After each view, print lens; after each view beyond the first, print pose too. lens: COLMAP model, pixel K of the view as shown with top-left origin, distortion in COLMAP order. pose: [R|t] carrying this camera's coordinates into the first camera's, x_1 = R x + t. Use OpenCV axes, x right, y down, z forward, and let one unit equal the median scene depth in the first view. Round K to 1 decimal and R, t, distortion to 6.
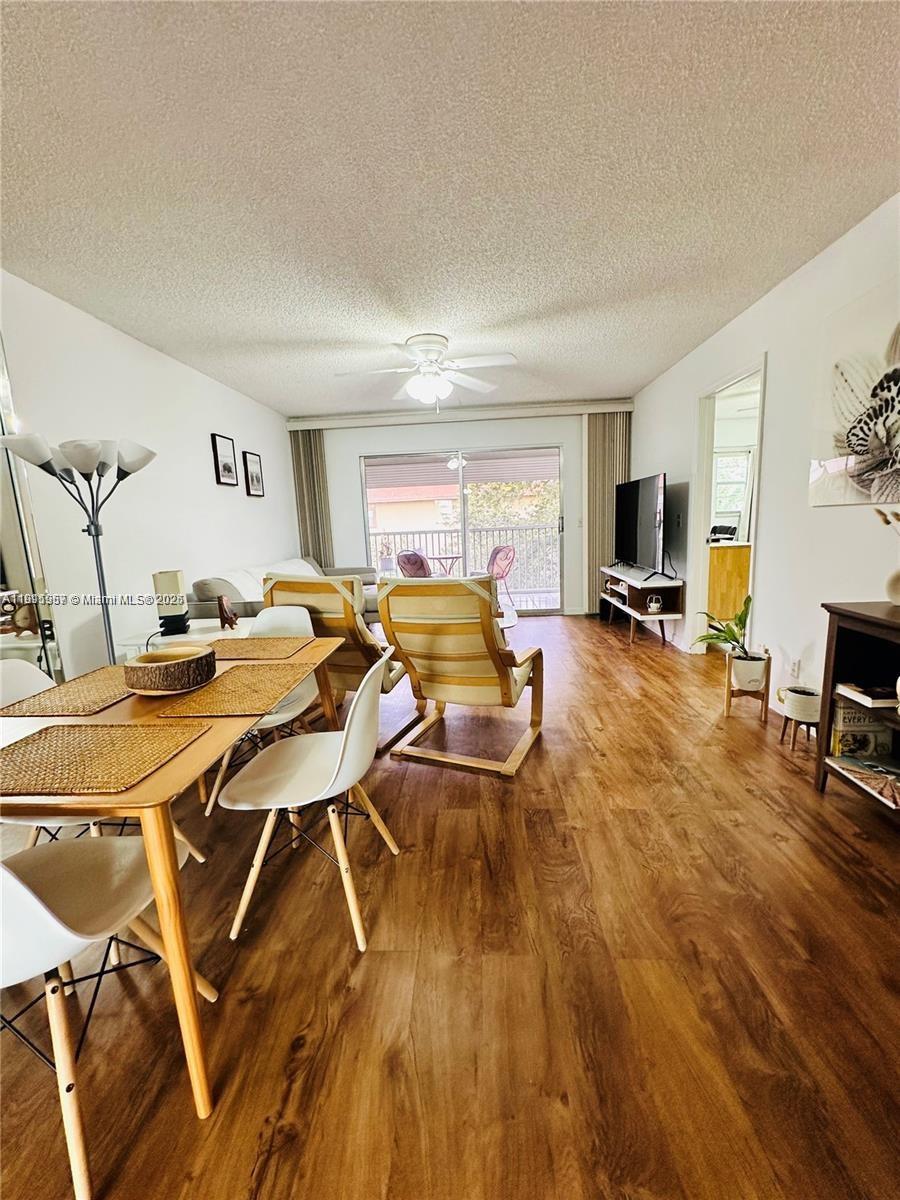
lens RADIAL K [[478.0, 0, 449.6], [0, 478.0, 598.3], [0, 0, 1]] dist [-0.002888, 0.000602]
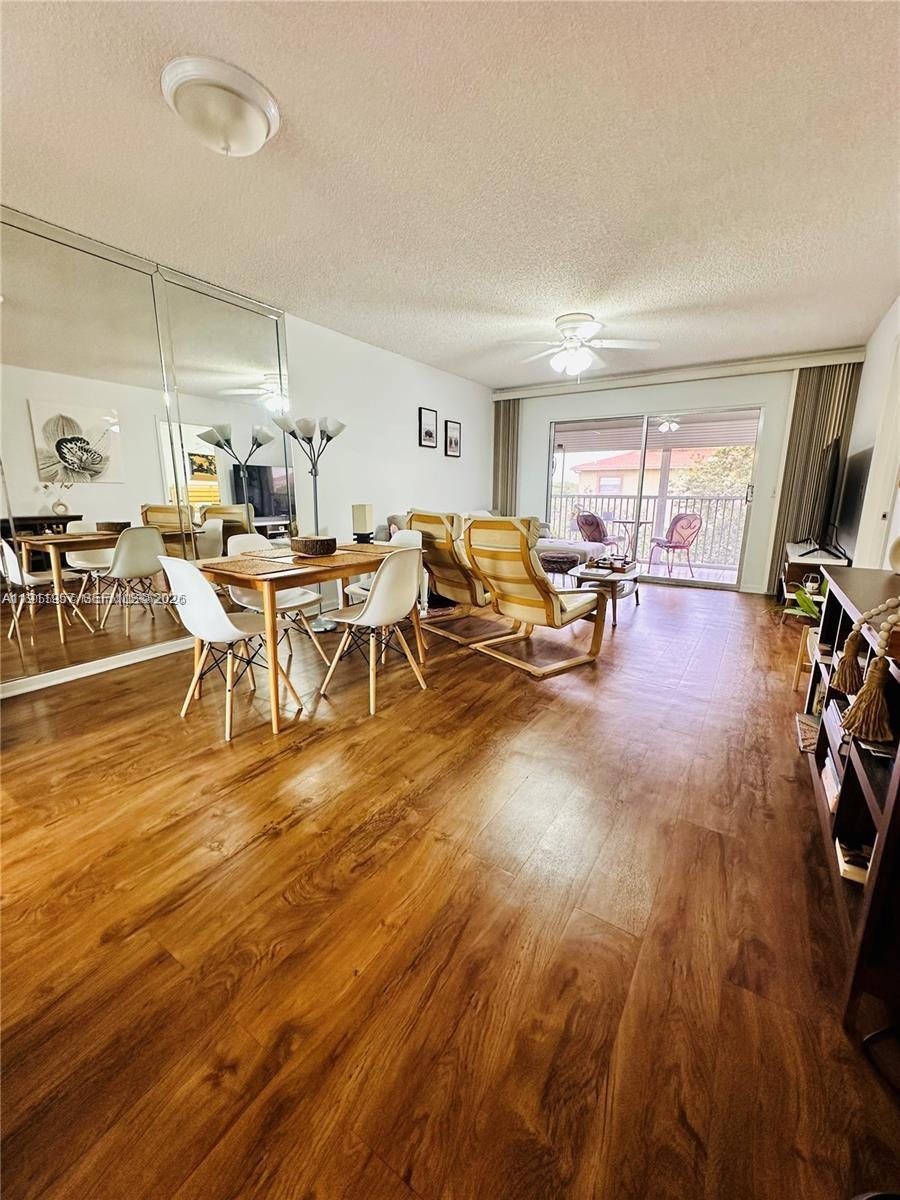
lens RADIAL K [[478.2, 0, 451.4], [0, 478.2, 598.3], [0, 0, 1]] dist [-0.001940, 0.000432]
pose [[0.868136, 0.155307, -0.471402, 0.410611], [-0.123972, 0.987529, 0.097041, 0.055178], [0.480594, -0.025804, 0.876564, -0.191214]]
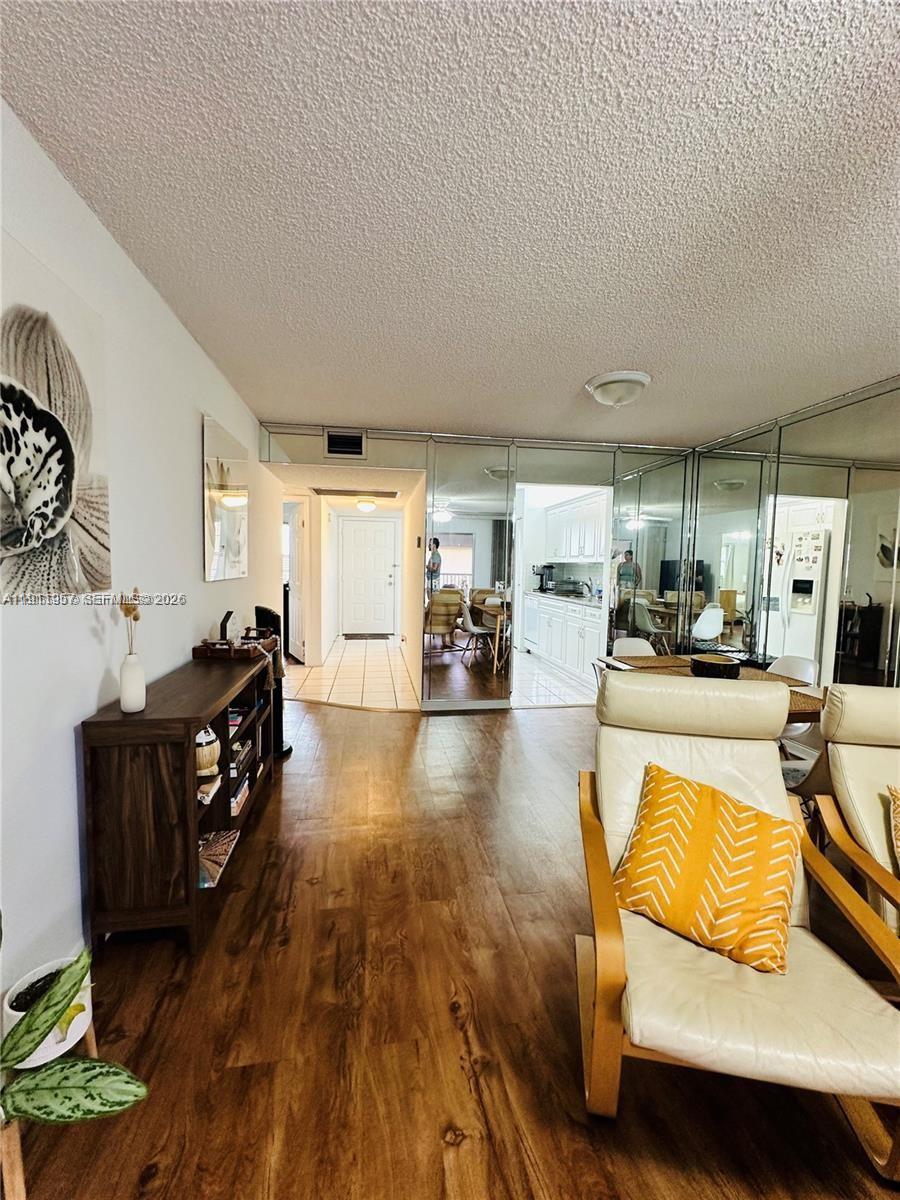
lens RADIAL K [[478.2, 0, 451.4], [0, 478.2, 598.3], [0, 0, 1]] dist [-0.001940, 0.000432]
pose [[-0.975113, 0.042070, -0.217679, 0.377769], [-0.011184, 0.971247, 0.237809, -0.262365], [0.221425, 0.234326, -0.946606, 1.261217]]
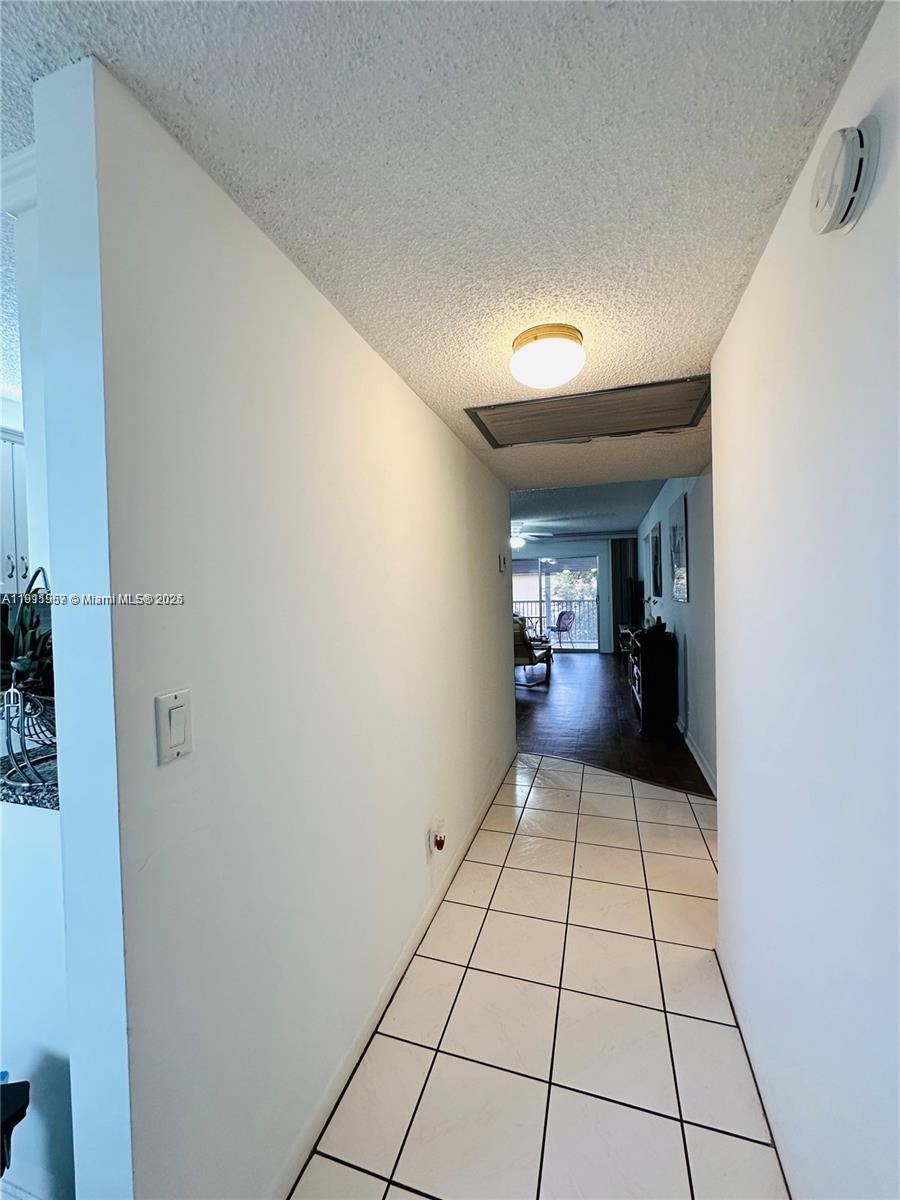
lens RADIAL K [[478.0, 0, 449.6], [0, 478.0, 598.3], [0, 0, 1]] dist [-0.002888, 0.000602]
pose [[0.968705, 0.025676, -0.246881, 0.294992], [-0.059968, 0.989381, -0.132400, 0.203418], [0.240860, 0.143061, 0.959958, -1.581305]]
